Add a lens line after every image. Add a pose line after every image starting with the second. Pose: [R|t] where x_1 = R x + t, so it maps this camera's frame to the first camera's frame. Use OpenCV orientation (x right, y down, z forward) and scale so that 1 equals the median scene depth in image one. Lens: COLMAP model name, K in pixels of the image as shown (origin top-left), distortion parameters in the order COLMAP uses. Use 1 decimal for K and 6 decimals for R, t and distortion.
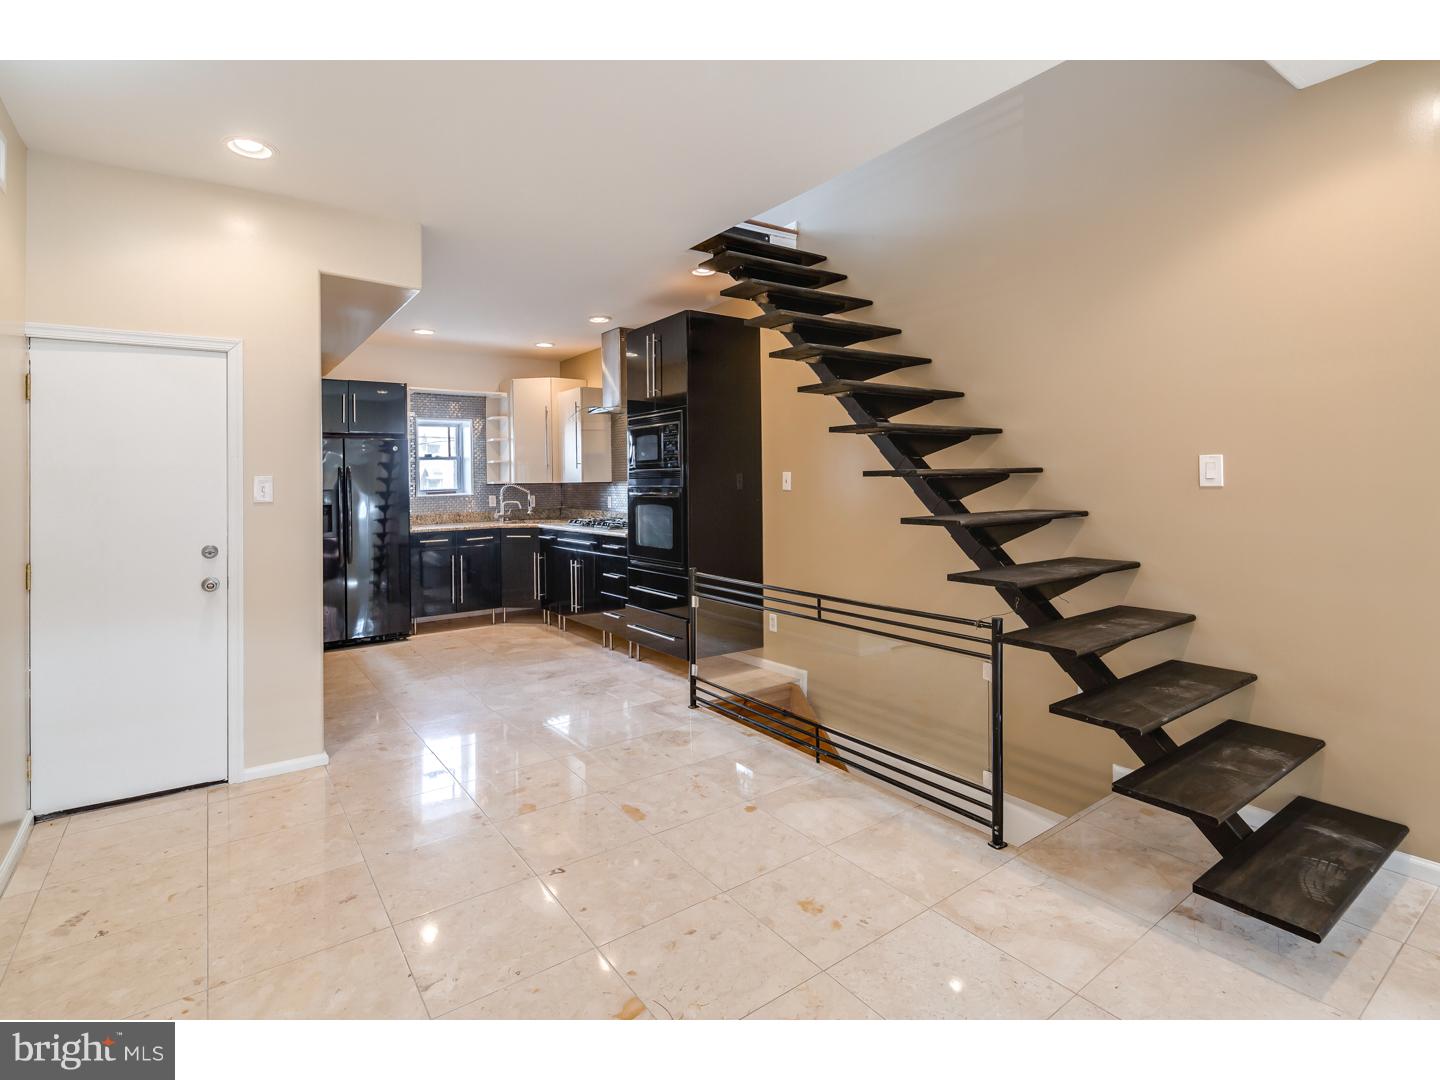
lens RADIAL K [[701.5, 0, 716.0], [0, 701.5, 473.6], [0, 0, 1]] dist [0.009256, -0.002806]
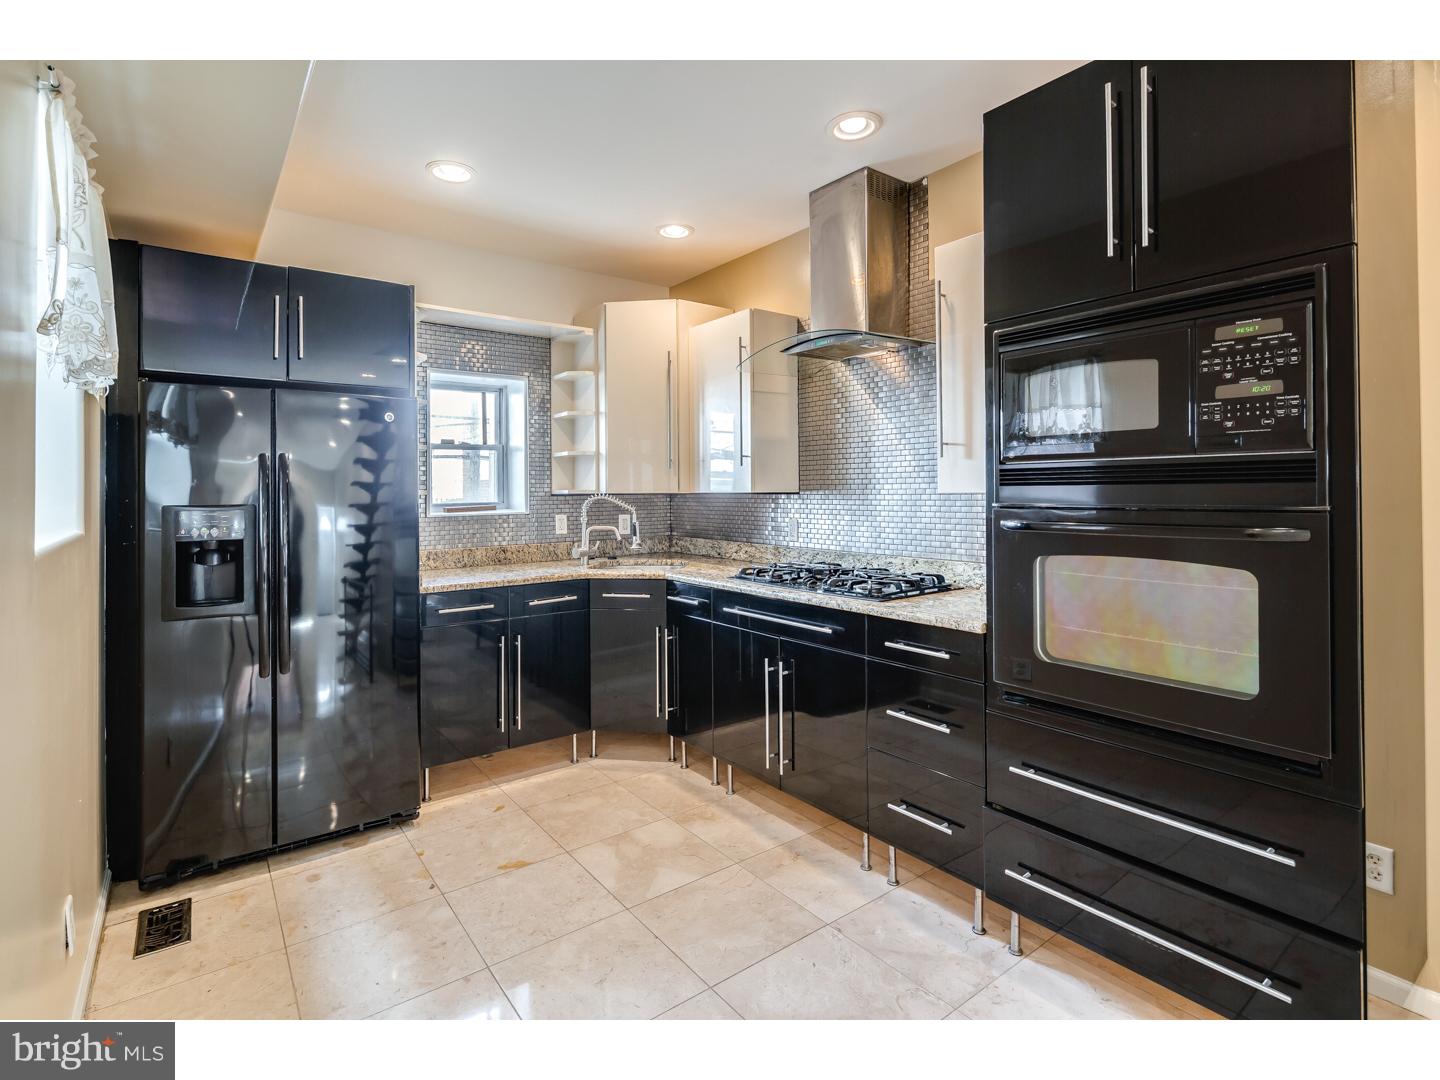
lens RADIAL K [[701.5, 0, 711.0], [0, 701.5, 482.7], [0, 0, 1]] dist [0.009256, -0.002806]
pose [[0.999882, 0.008049, 0.013066, -0.245783], [-0.008004, 0.999962, -0.003485, 0.007904], [-0.013094, 0.003380, 0.999909, 0.522947]]
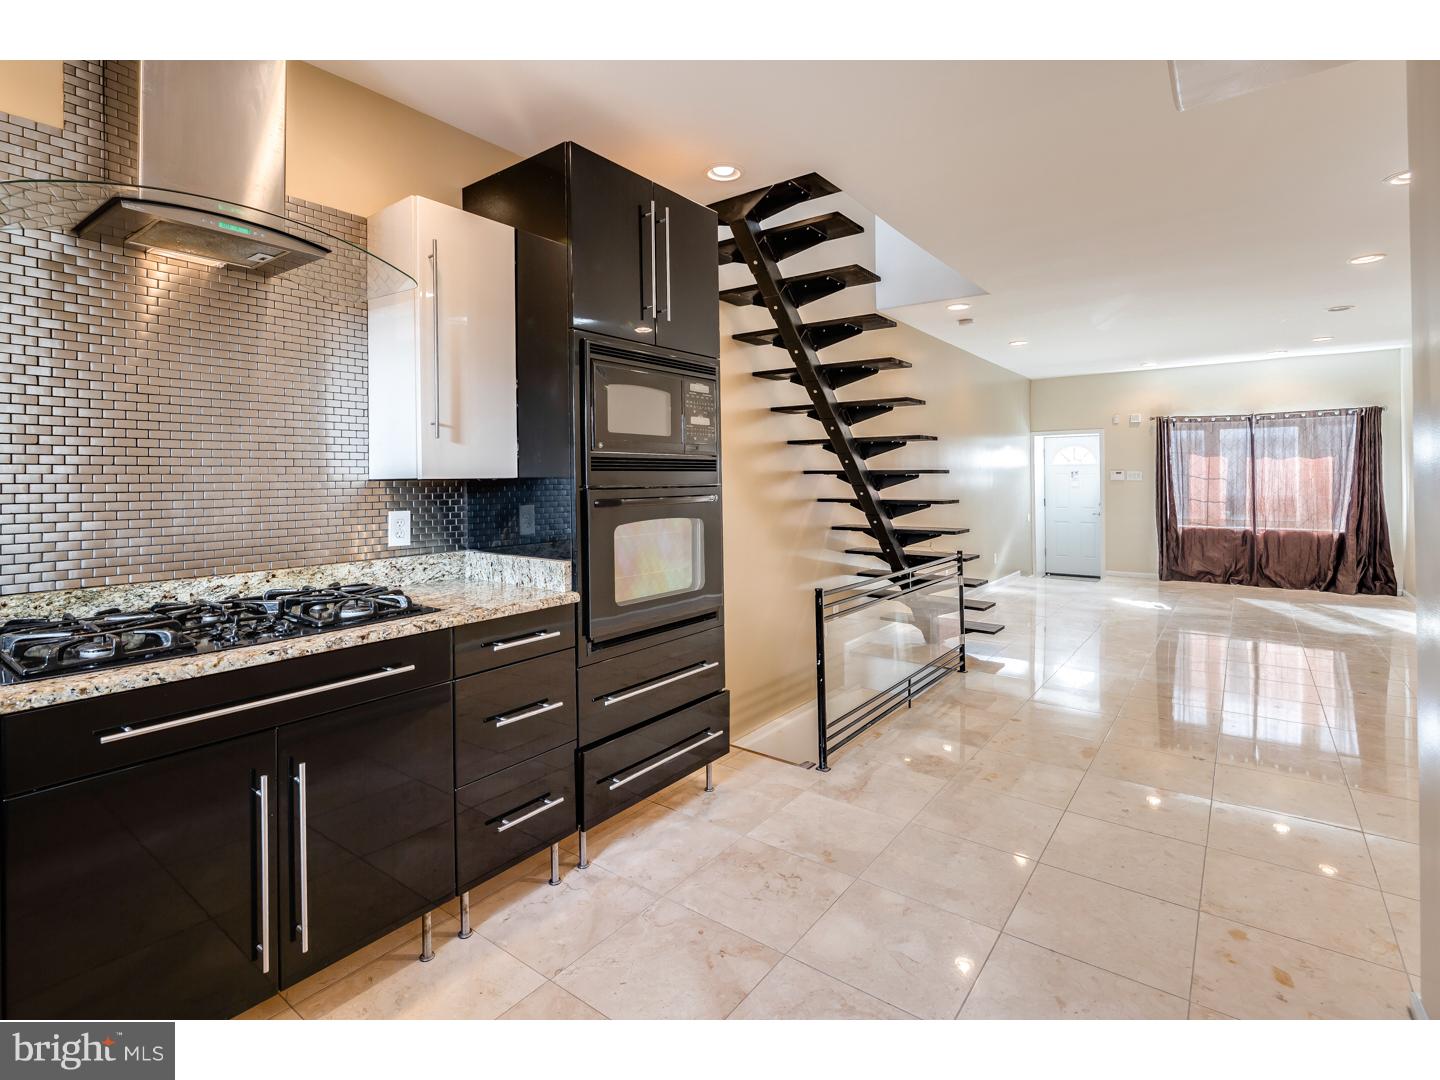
lens RADIAL K [[701.5, 0, 711.7], [0, 701.5, 475.3], [0, 0, 1]] dist [0.009256, -0.002806]
pose [[-0.288338, 0.022038, 0.957275, -0.499360], [0.004329, 0.999755, -0.021712, 0.018385], [-0.957519, -0.002116, -0.288363, 0.903608]]
